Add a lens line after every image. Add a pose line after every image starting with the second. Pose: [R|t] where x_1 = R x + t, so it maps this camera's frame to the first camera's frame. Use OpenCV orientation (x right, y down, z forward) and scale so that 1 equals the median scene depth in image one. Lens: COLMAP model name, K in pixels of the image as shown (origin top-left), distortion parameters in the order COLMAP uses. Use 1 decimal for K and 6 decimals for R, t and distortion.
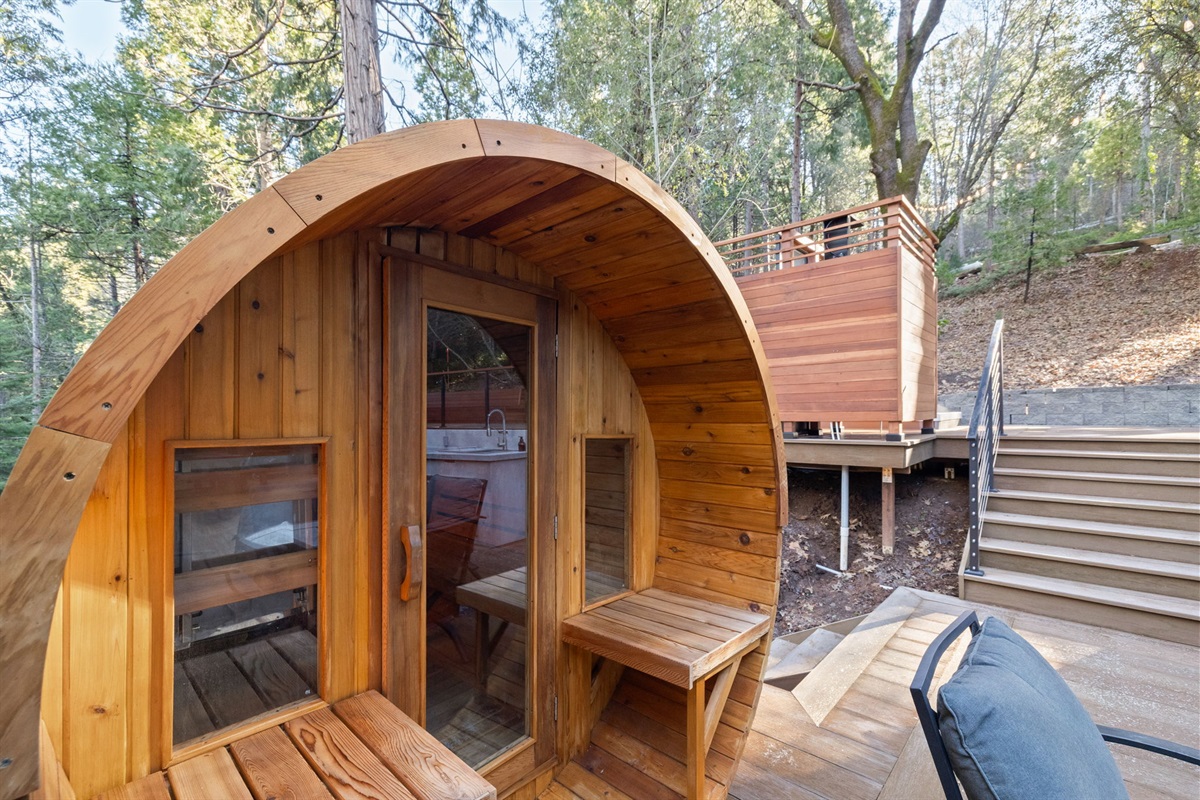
lens RADIAL K [[511.6, 0, 601.3], [0, 511.6, 423.6], [0, 0, 1]] dist [0.003538, -0.000038]
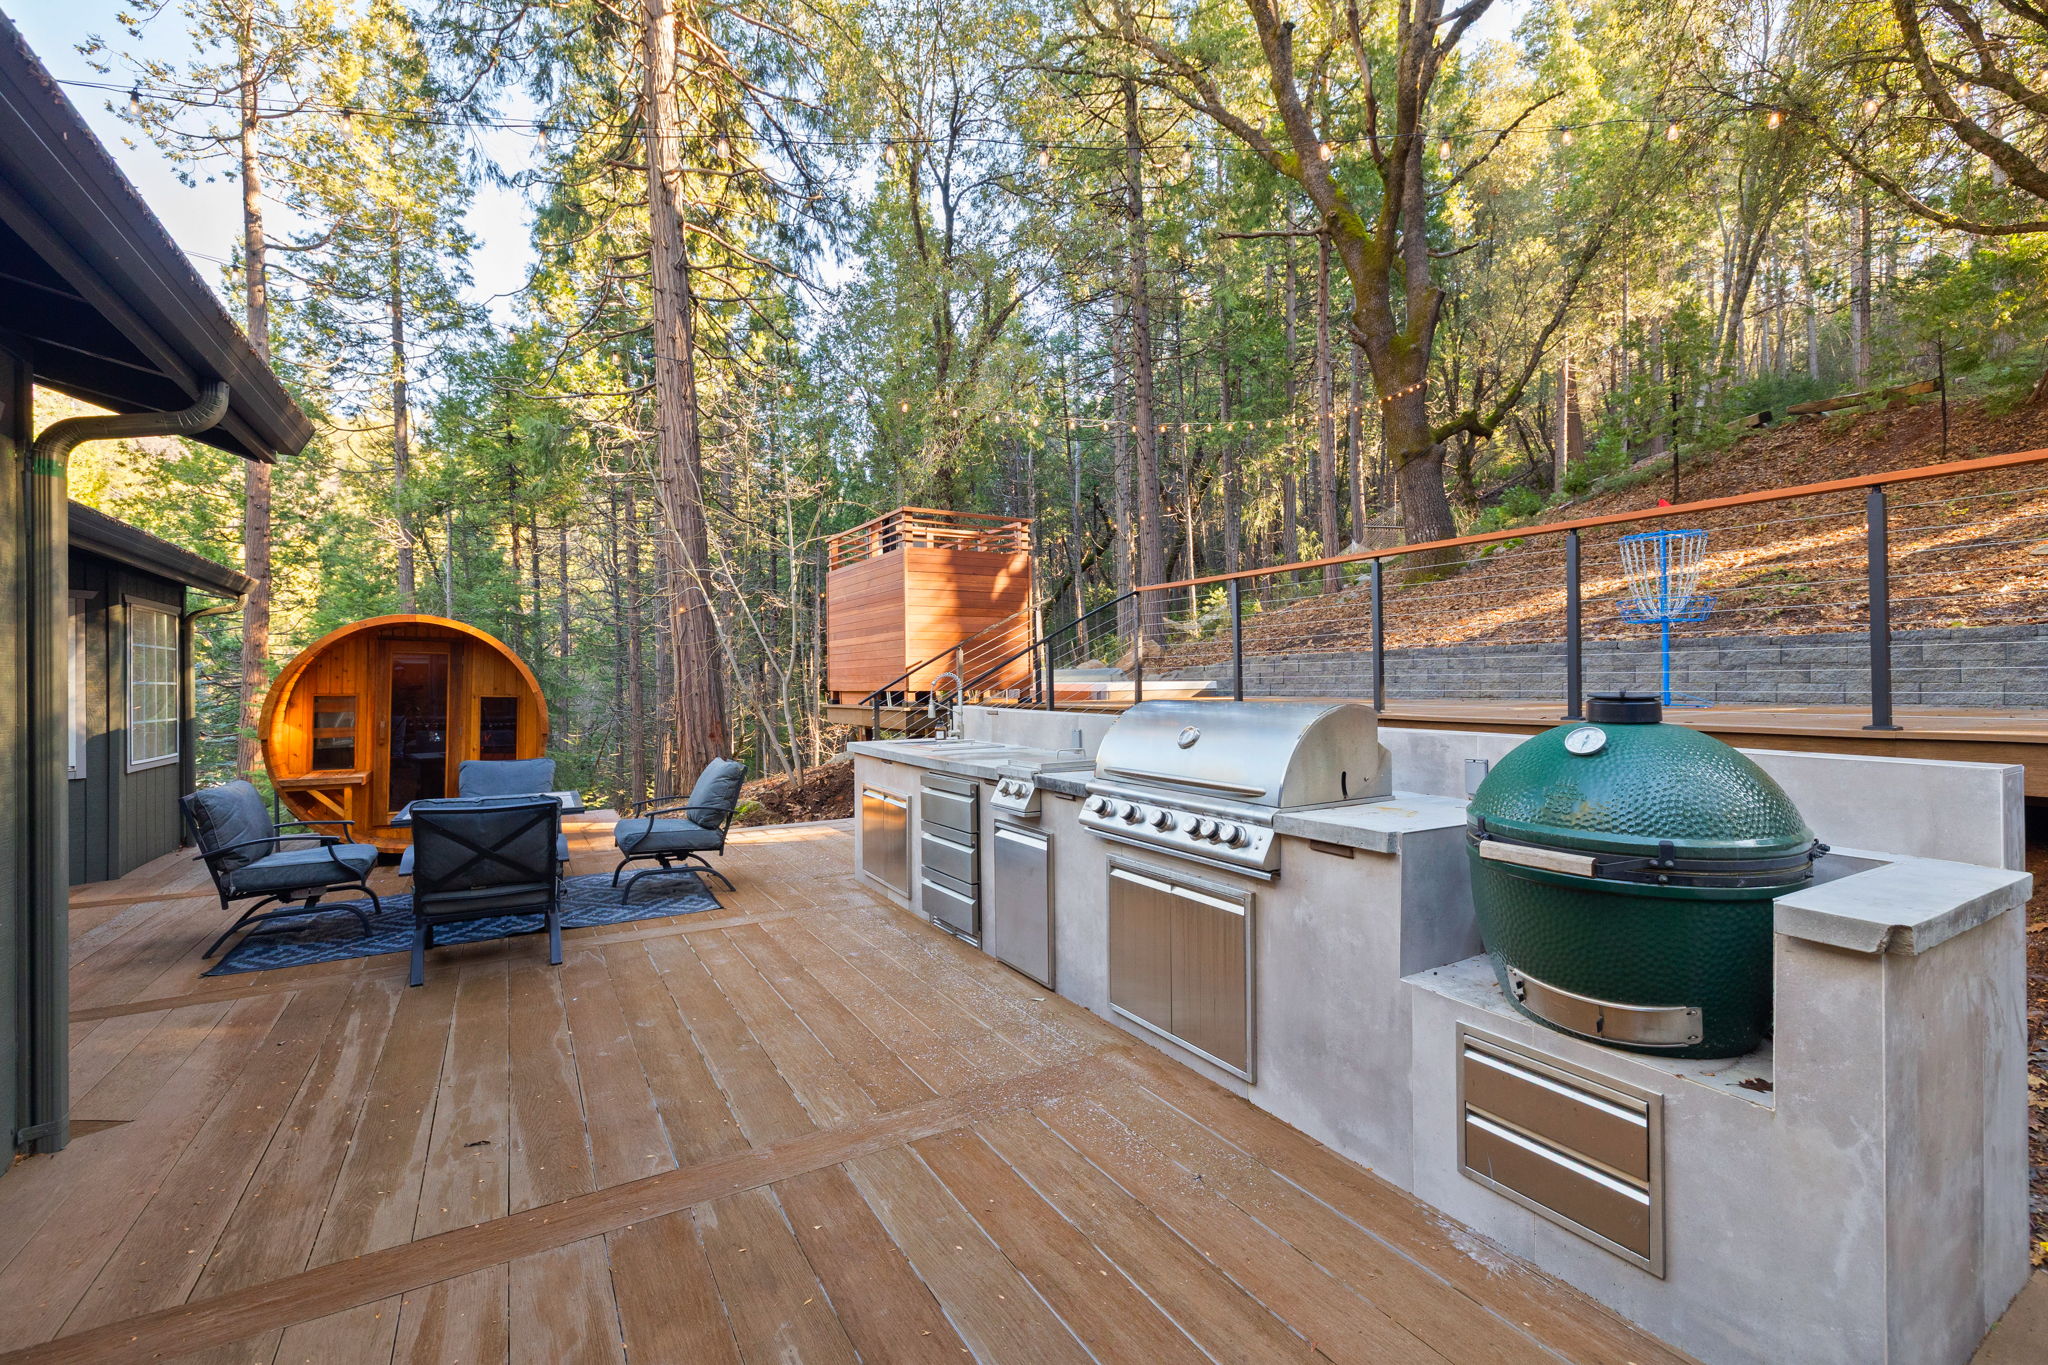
lens RADIAL K [[873.1, 0, 1034.3], [0, 873.1, 675.5], [0, 0, 1]] dist [0.003538, -0.000038]
pose [[0.960987, -0.003493, -0.276570, 0.885447], [-0.003563, 0.999681, -0.025008, 0.005672], [0.276569, 0.025018, 0.960668, -0.550428]]
